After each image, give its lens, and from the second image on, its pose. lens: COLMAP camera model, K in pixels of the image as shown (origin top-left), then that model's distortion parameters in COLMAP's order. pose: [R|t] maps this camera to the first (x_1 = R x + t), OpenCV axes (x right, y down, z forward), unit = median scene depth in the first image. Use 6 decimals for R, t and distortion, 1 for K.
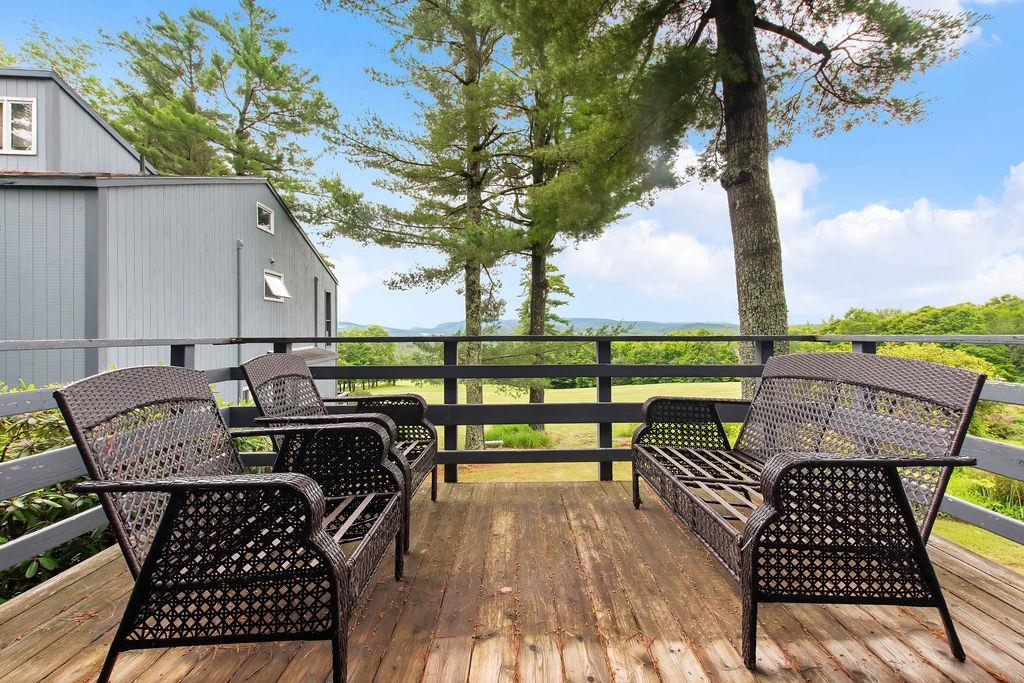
lens RADIAL K [[464.1, 0, 511.7], [0, 464.1, 316.0], [0, 0, 1]] dist [0.003435, -0.000595]
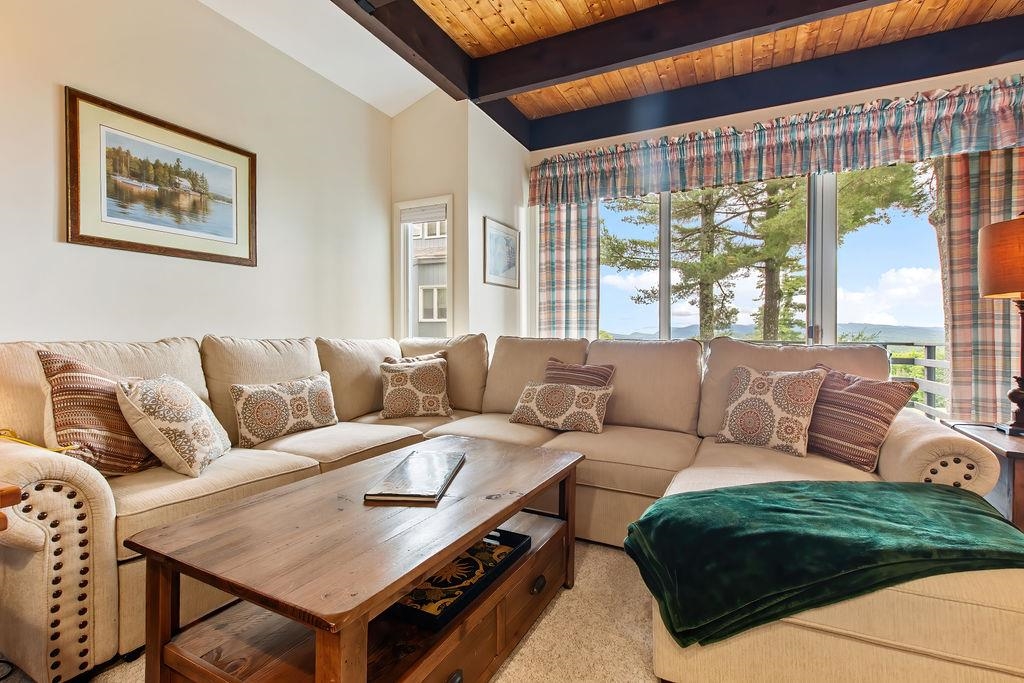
lens RADIAL K [[466.5, 0, 512.1], [0, 466.5, 331.1], [0, 0, 1]] dist [0.001707, -0.000103]
pose [[0.893404, 0.009565, -0.449152, 0.007351], [0.000494, 0.999752, 0.022273, -0.008403], [0.449254, -0.020121, 0.893178, -0.239952]]
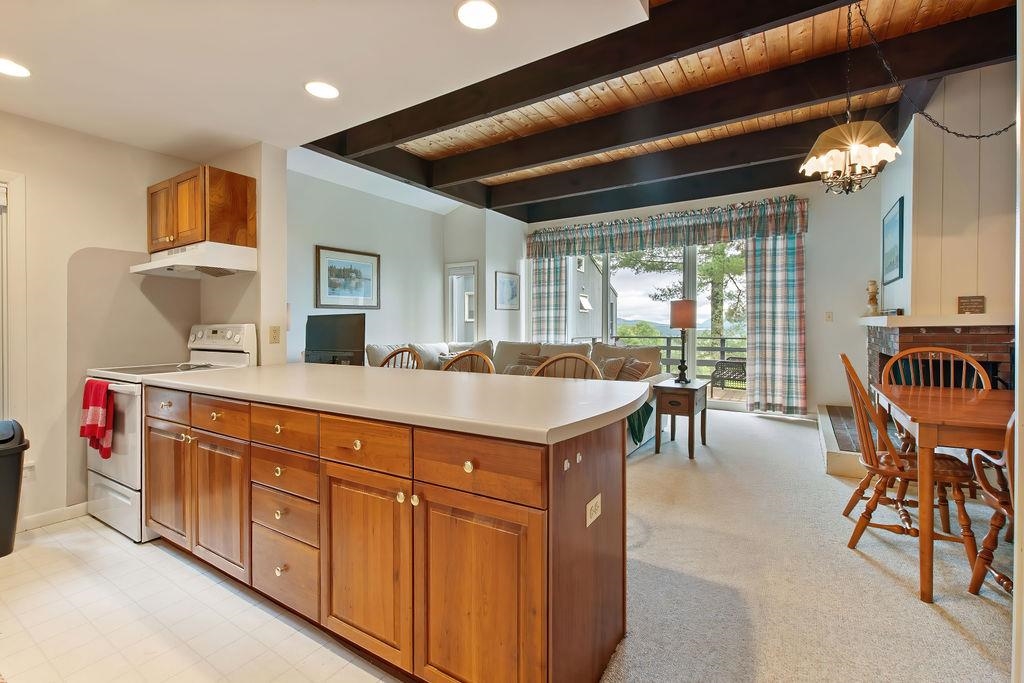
lens RADIAL K [[452.3, 0, 513.5], [0, 452.3, 337.4], [0, 0, 1]] dist [0.002882, -0.000560]
pose [[0.845067, 0.017909, -0.534361, 0.101032], [0.013962, 0.998359, 0.055539, -0.022285], [0.534479, -0.054394, 0.843430, -0.349018]]
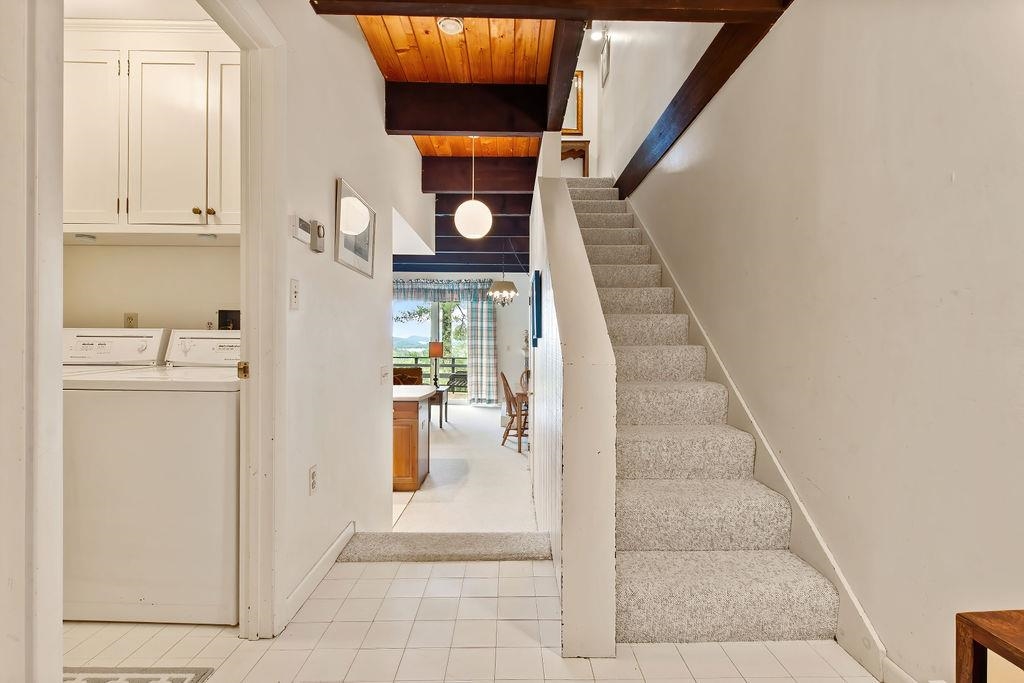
lens RADIAL K [[452.3, 0, 513.5], [0, 452.3, 337.4], [0, 0, 1]] dist [0.002882, -0.000560]
pose [[0.999866, 0.013835, 0.008746, 0.116600], [-0.014055, 0.999575, 0.025545, -0.041160], [-0.008389, -0.025665, 0.999635, -0.507010]]
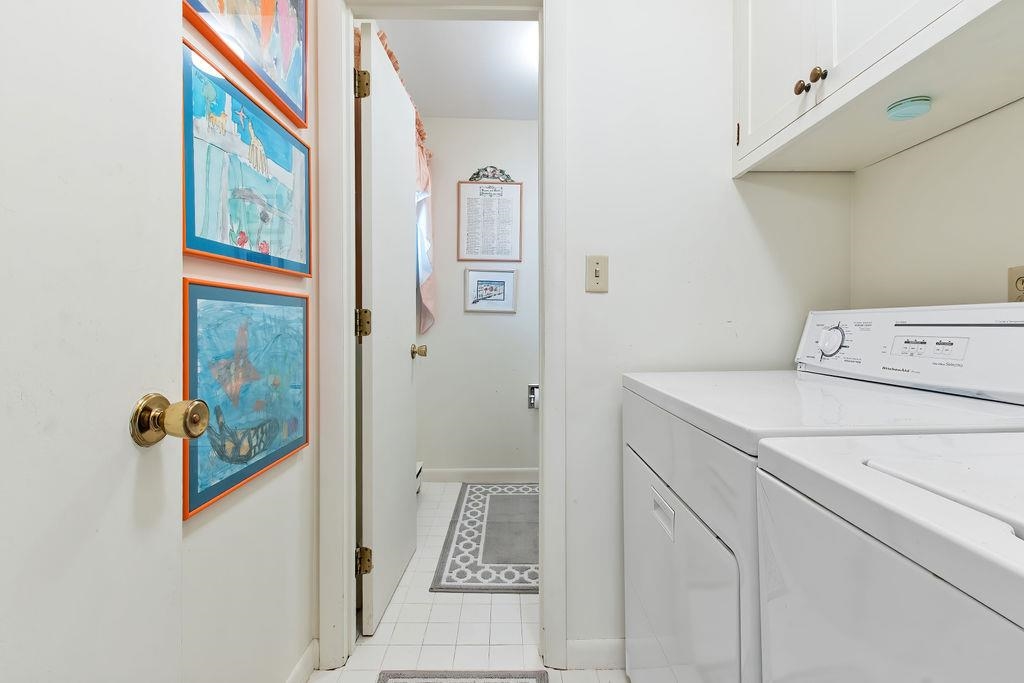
lens RADIAL K [[466.5, 0, 512.1], [0, 466.5, 331.1], [0, 0, 1]] dist [0.001707, -0.000103]
pose [[0.013193, 0.020311, -0.999707, 0.070005], [0.029426, 0.999353, 0.020692, -0.039050], [0.999480, -0.029691, 0.012586, -0.448069]]
